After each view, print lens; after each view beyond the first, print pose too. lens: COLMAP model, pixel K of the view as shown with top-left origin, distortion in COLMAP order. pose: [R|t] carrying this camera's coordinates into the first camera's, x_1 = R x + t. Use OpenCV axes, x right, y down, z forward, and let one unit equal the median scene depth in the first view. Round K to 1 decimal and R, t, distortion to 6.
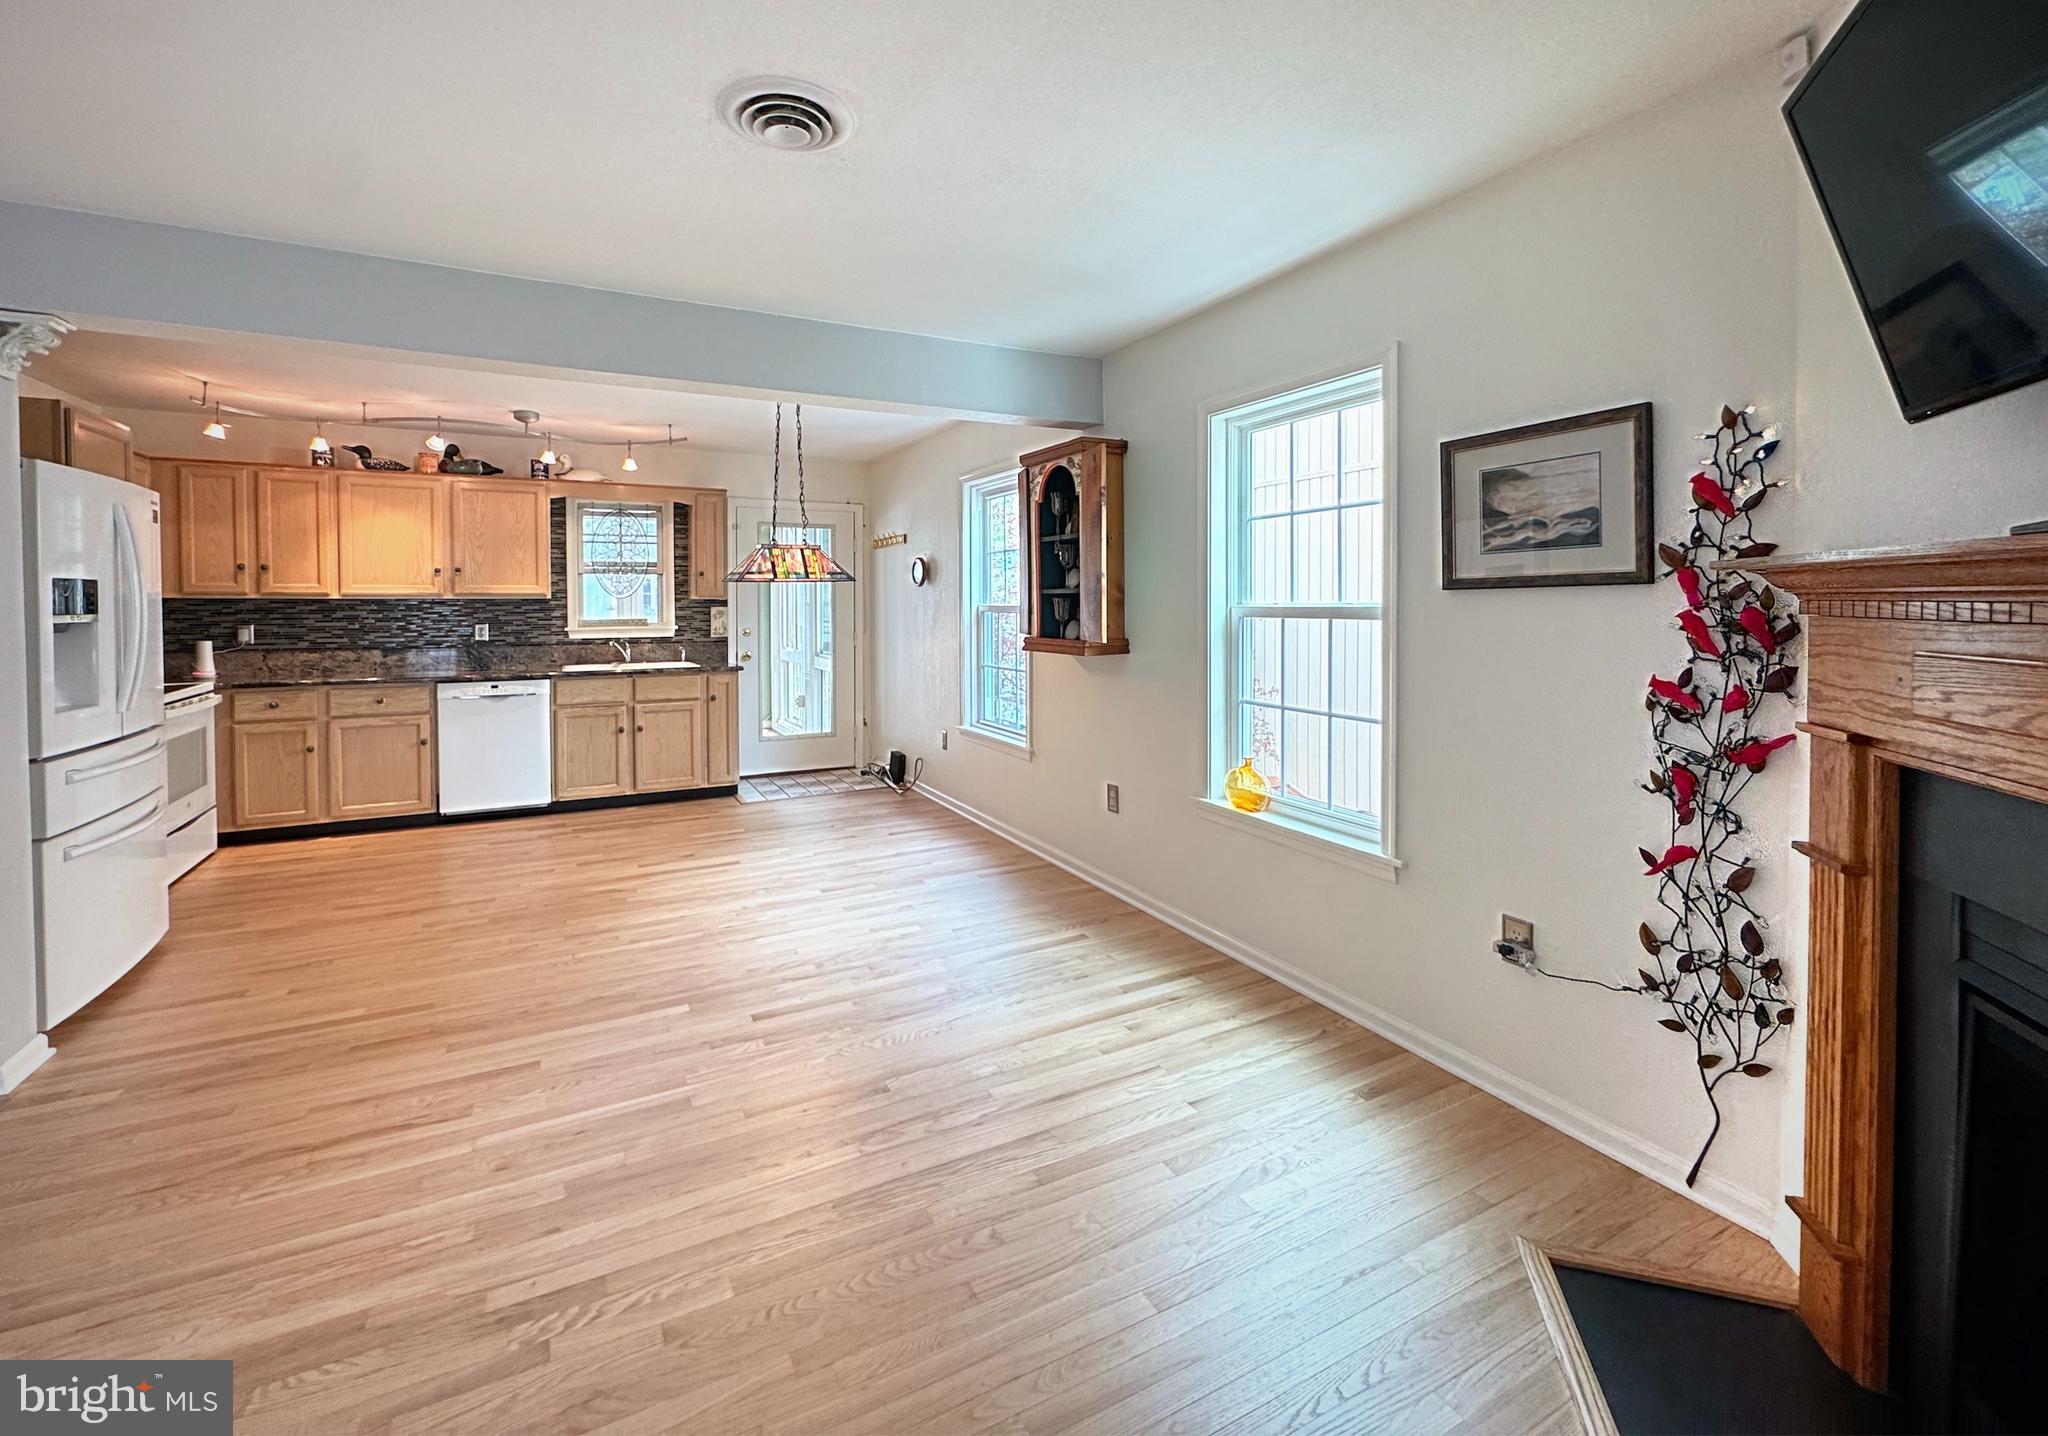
lens RADIAL K [[890.5, 0, 1021.9], [0, 890.5, 621.4], [0, 0, 1]] dist [-0.000954, -0.000133]
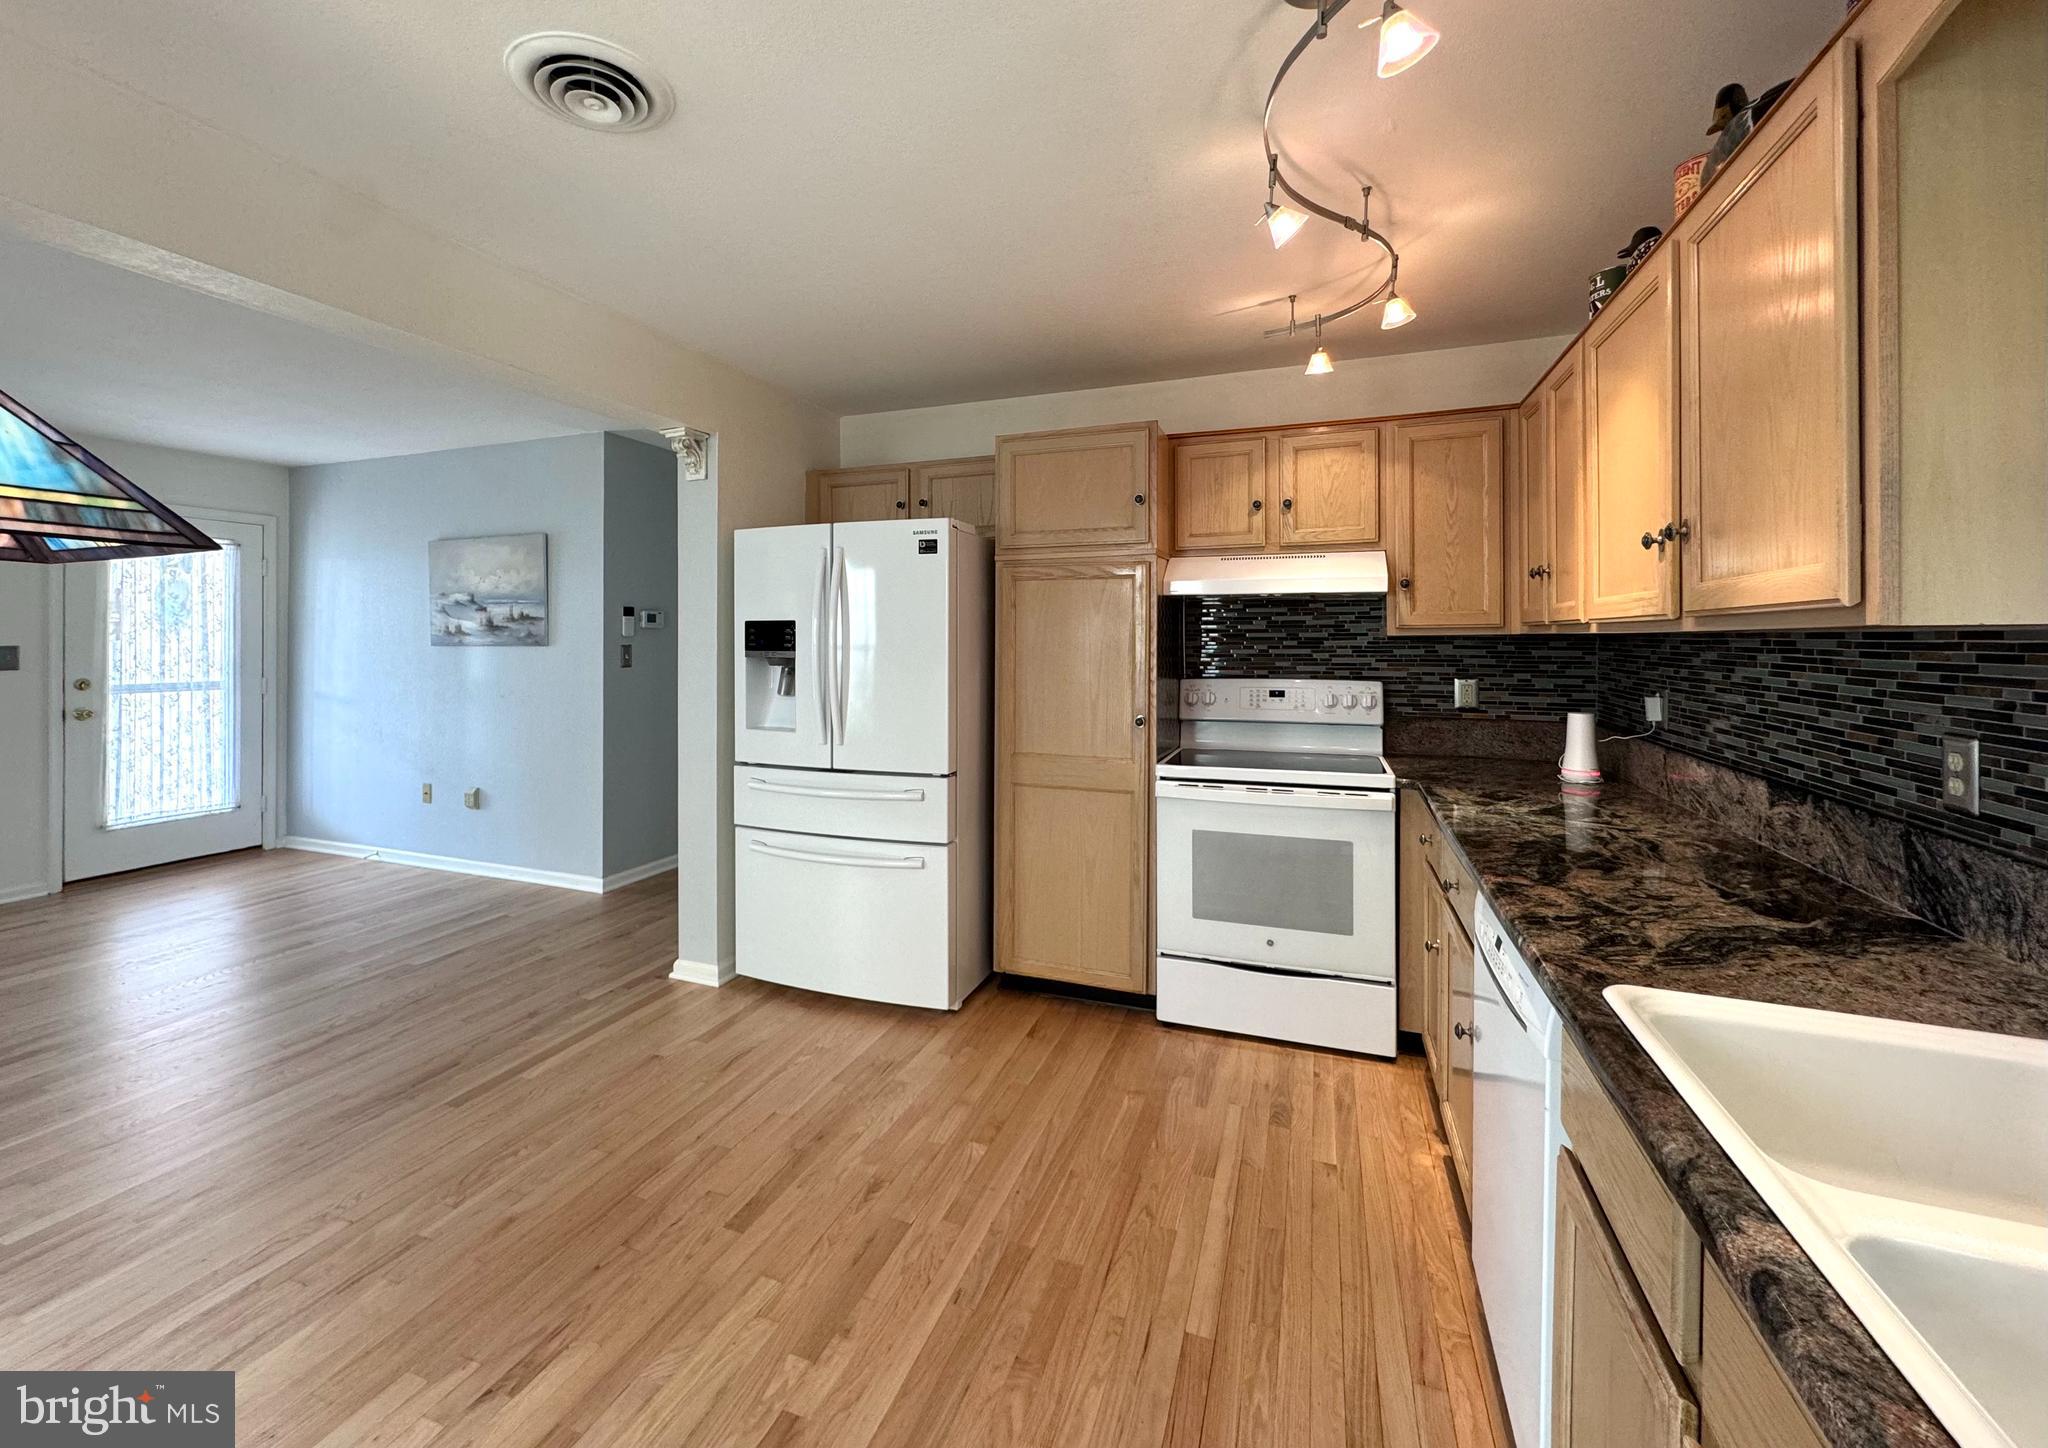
lens RADIAL K [[845.1, 0, 994.5], [0, 845.1, 642.8], [0, 0, 1]] dist [-0.000143, 0.000044]
pose [[-0.759039, 0.003174, -0.651037, -0.290534], [-0.014412, 0.999661, 0.021677, -0.024870], [0.650885, 0.025837, -0.758736, 1.074985]]
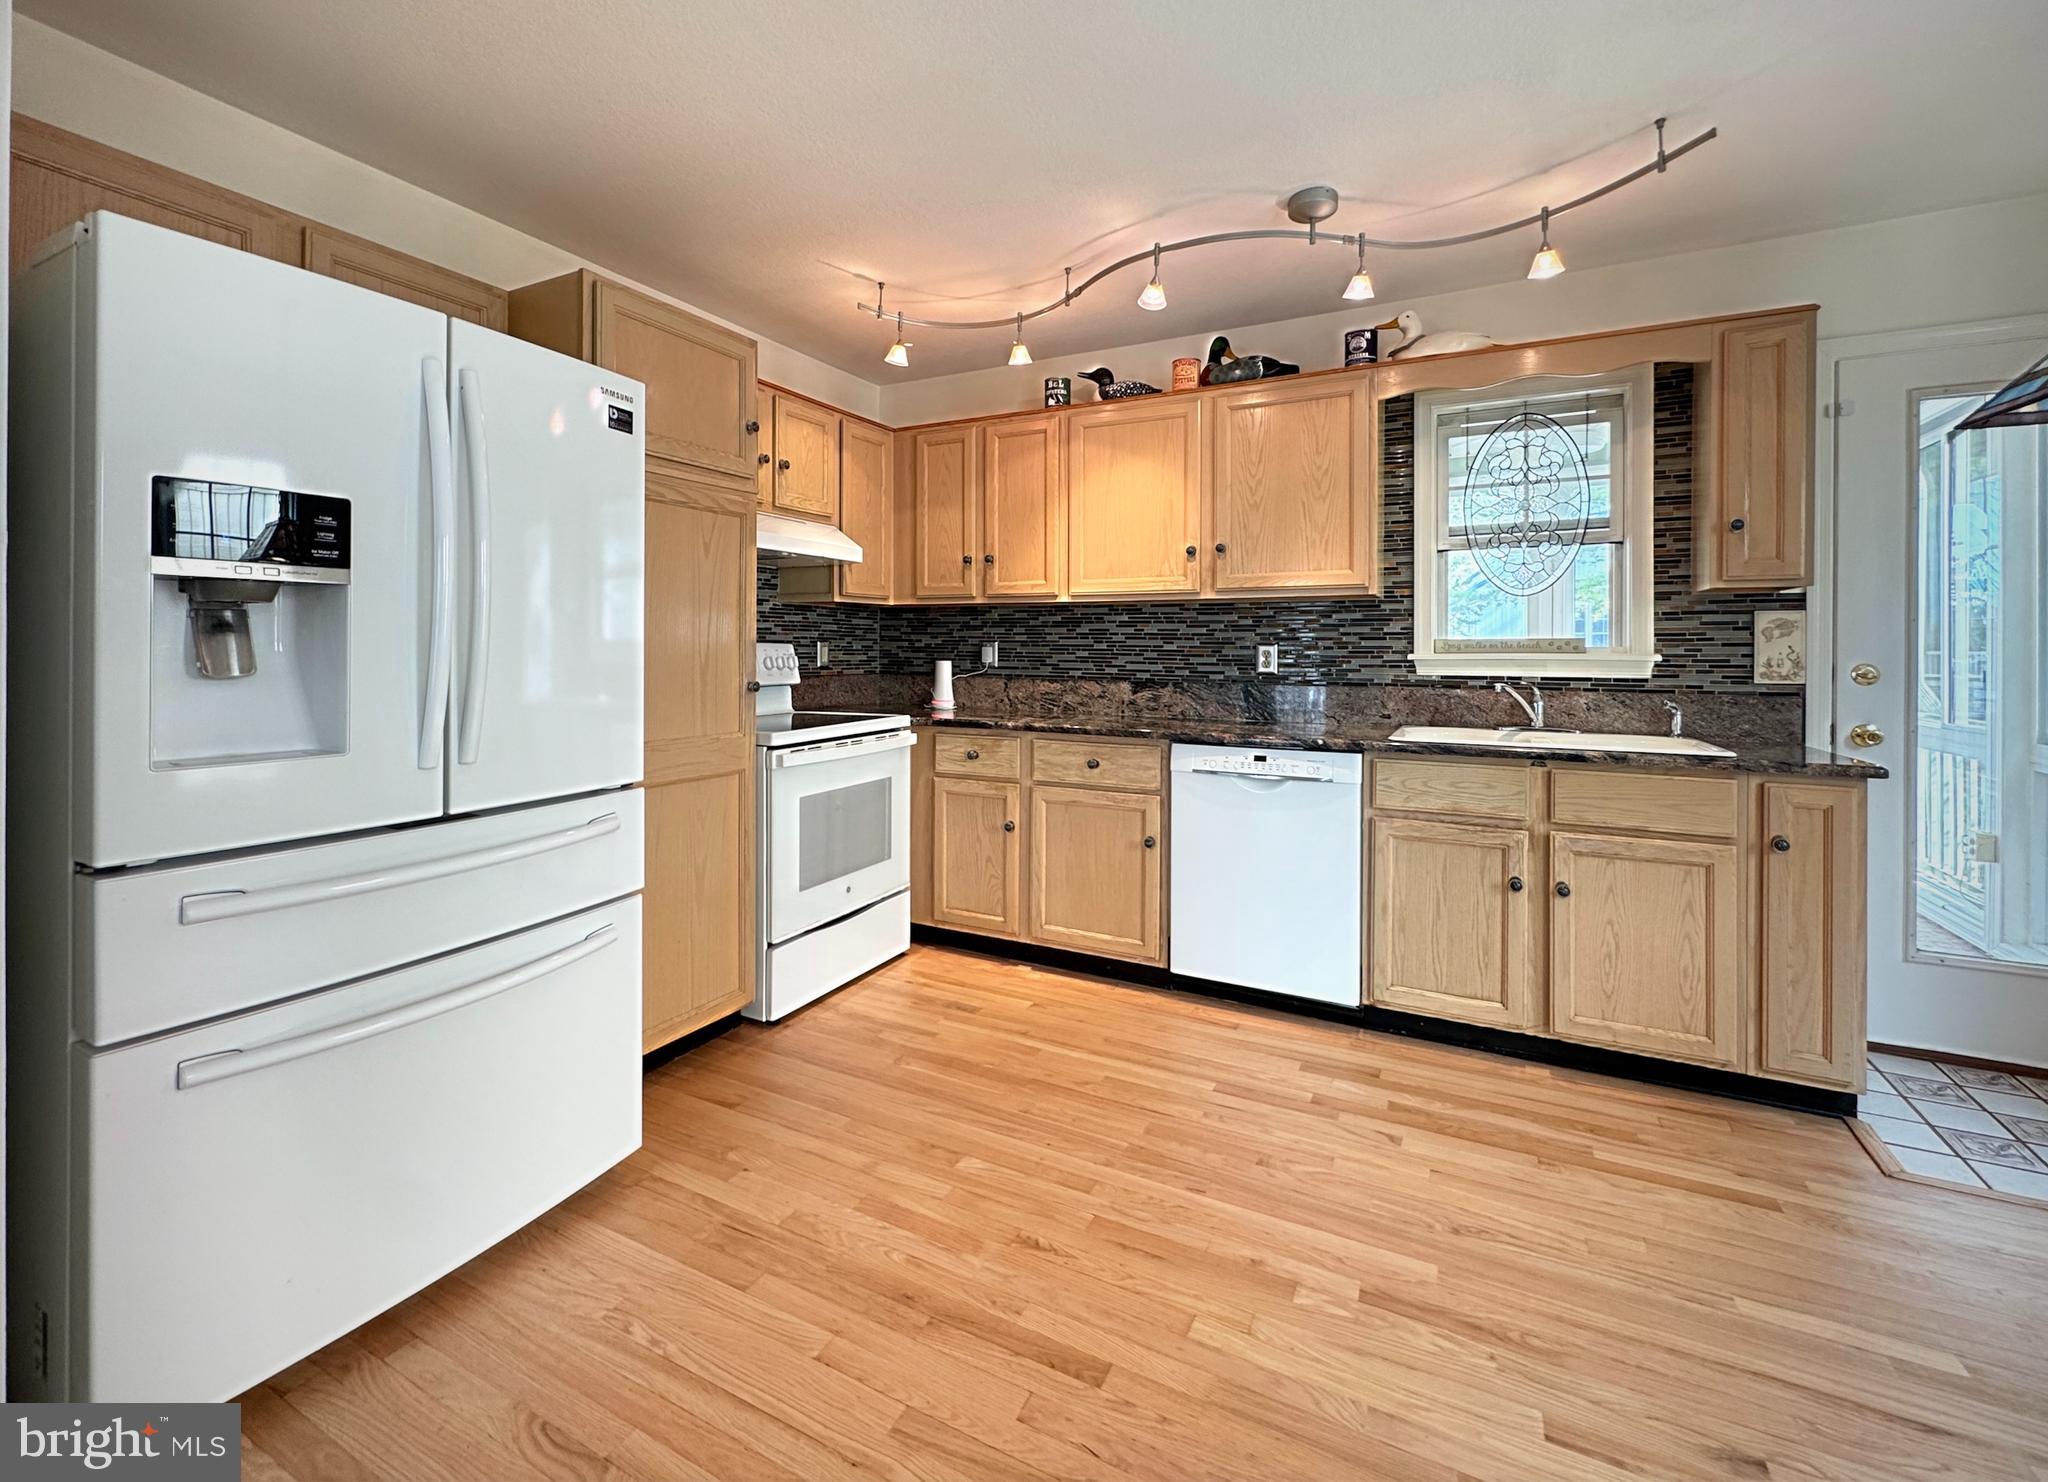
lens RADIAL K [[891.4, 0, 971.5], [0, 891.4, 648.2], [0, 0, 1]] dist [-0.000288, -0.000009]
pose [[0.542746, 0.004418, -0.839885, -0.236795], [-0.024703, 0.999638, -0.010705, 0.017502], [0.839533, 0.026558, 0.542659, 0.556246]]
